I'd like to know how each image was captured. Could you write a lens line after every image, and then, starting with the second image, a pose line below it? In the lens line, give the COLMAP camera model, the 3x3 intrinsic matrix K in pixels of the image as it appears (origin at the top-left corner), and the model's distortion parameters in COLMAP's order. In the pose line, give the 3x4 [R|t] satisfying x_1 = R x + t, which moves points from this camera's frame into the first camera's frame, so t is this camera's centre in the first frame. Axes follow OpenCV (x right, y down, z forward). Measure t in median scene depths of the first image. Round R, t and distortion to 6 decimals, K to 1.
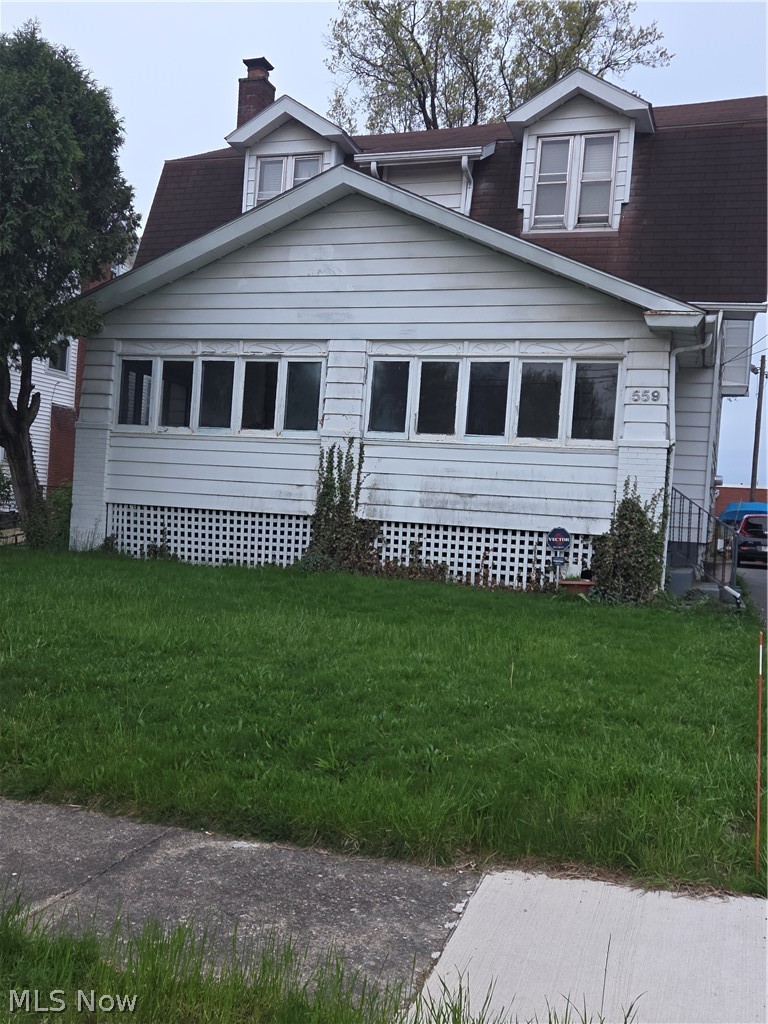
lens RADIAL K [[946.1, 0, 384.0], [0, 946.1, 512.0], [0, 0, 1]] dist [0.092473, -0.015155]
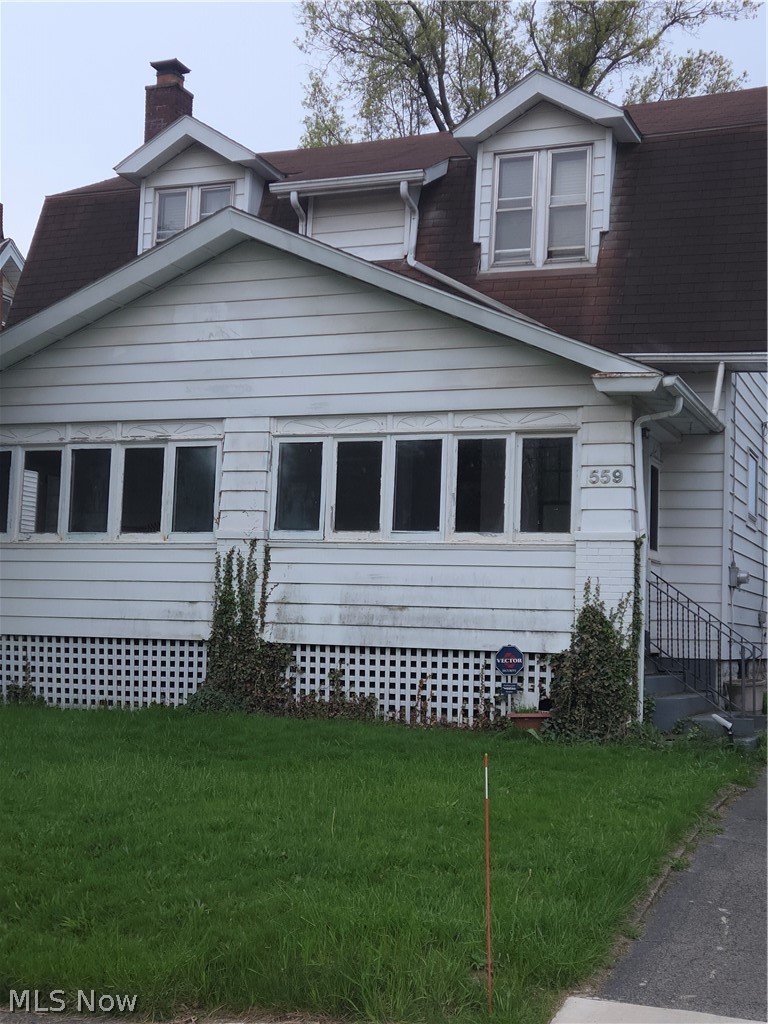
lens RADIAL K [[1361.5, 0, 384.0], [0, 1361.5, 512.0], [0, 0, 1]] dist [0.127443, 0.024266]
pose [[0.998358, -0.036652, -0.044032, 0.124568], [0.032739, 0.995712, -0.086518, 0.000755], [0.047014, 0.084934, 0.995277, -0.130249]]
